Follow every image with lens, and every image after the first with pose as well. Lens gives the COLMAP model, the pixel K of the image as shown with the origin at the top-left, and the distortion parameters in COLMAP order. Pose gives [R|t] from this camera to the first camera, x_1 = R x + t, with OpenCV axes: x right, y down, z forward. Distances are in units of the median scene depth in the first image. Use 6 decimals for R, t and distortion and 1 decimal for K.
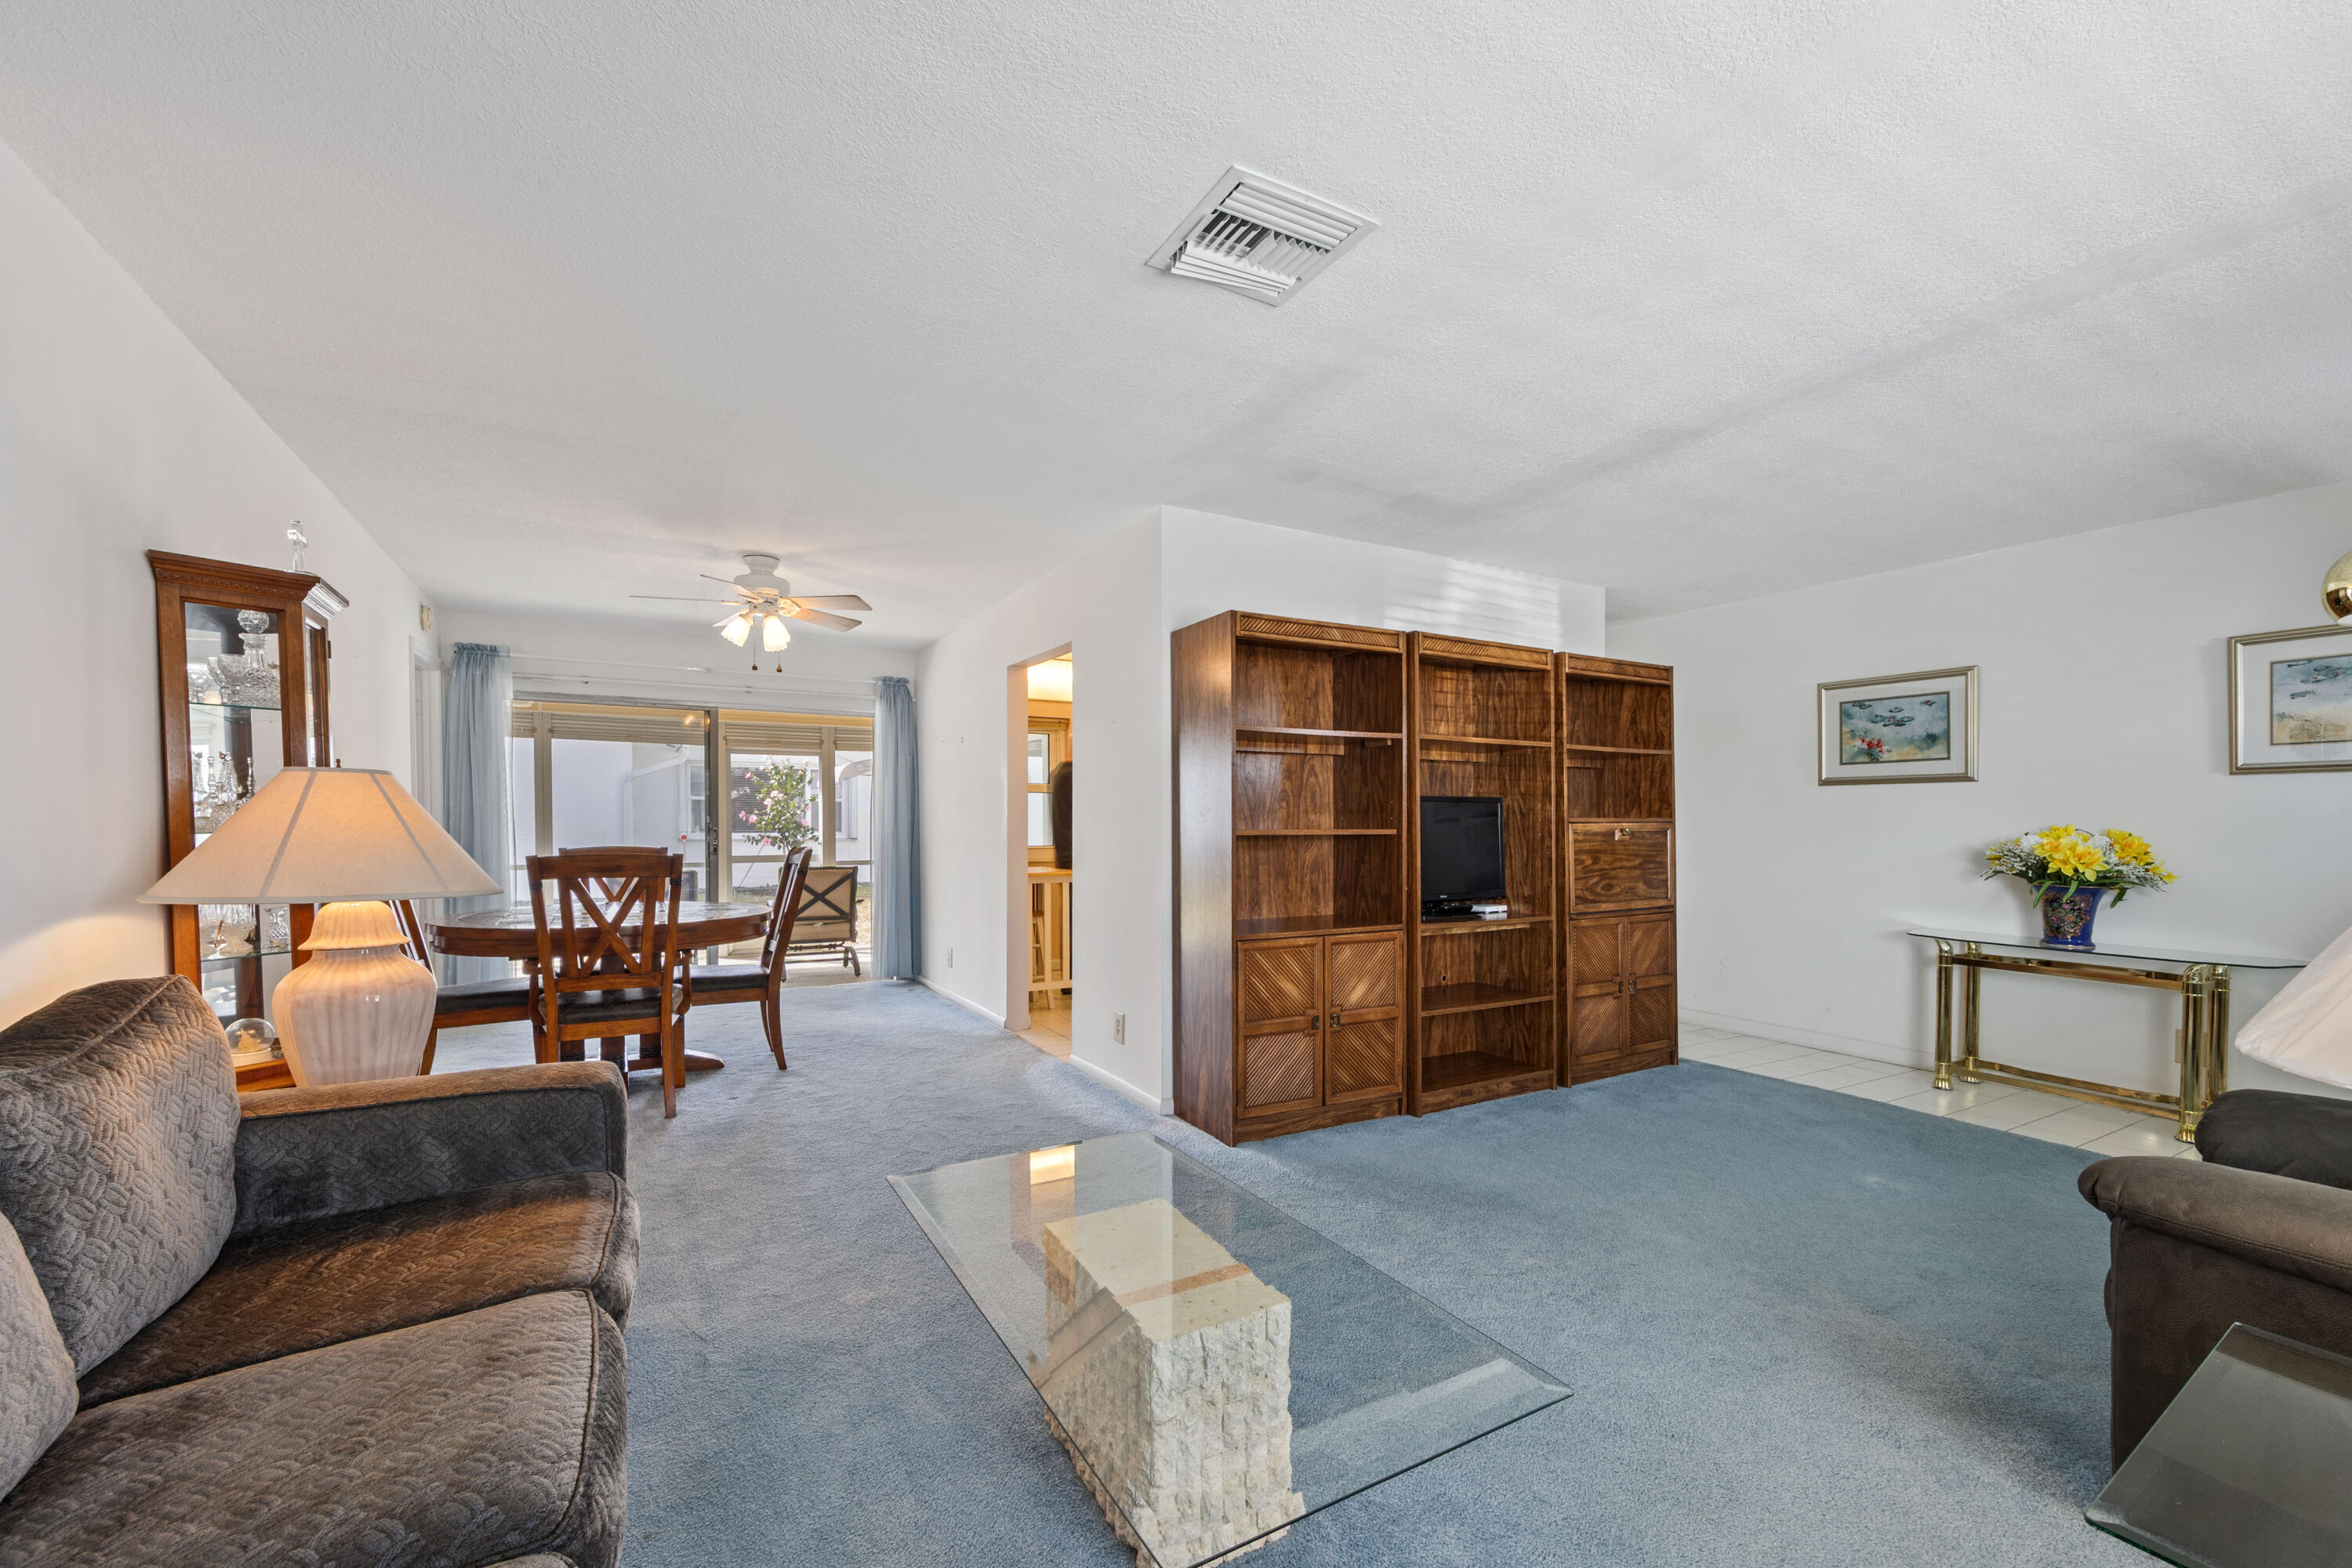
lens RADIAL K [[959.7, 0, 1183.4], [0, 959.7, 838.8], [0, 0, 1]] dist [0.002158, -0.000007]
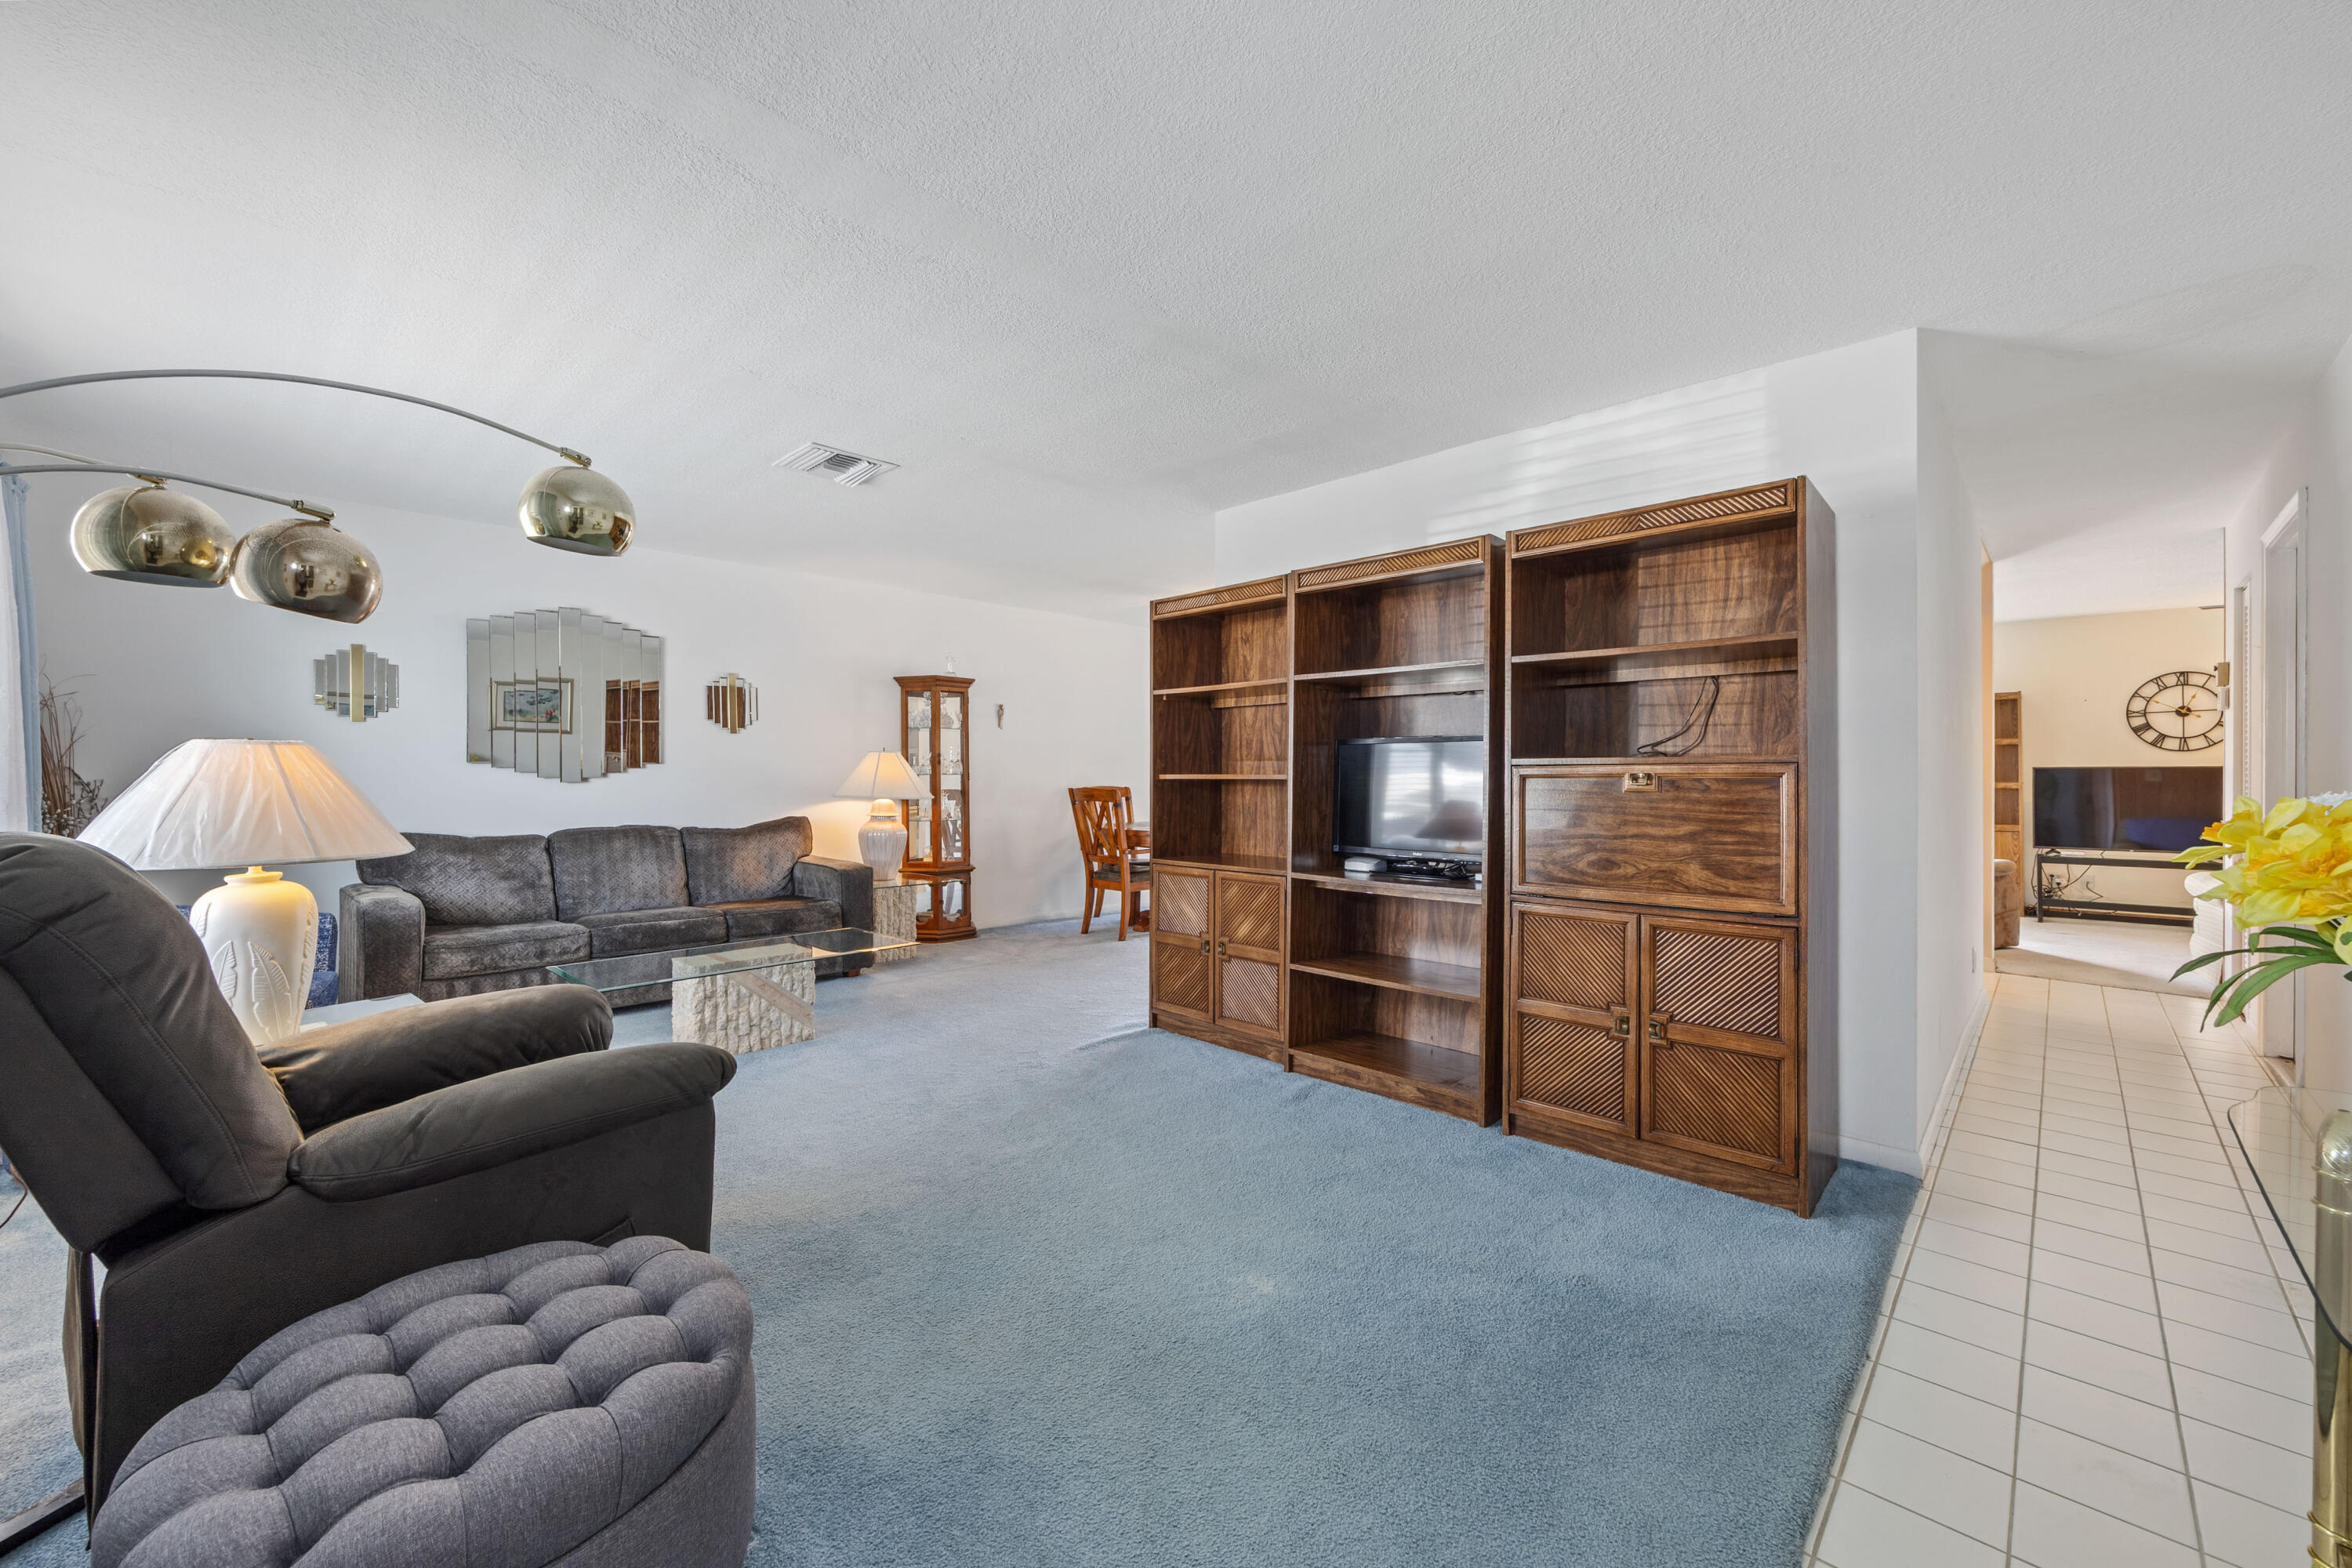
lens RADIAL K [[913.3, 0, 1182.1], [0, 913.3, 778.2], [0, 0, 1]] dist [-0.003615, -0.000142]
pose [[0.289148, 0.000082, -0.957284, 0.934985], [-0.020510, 0.999771, -0.006110, 0.002185], [0.957065, 0.021400, 0.289084, 0.537725]]
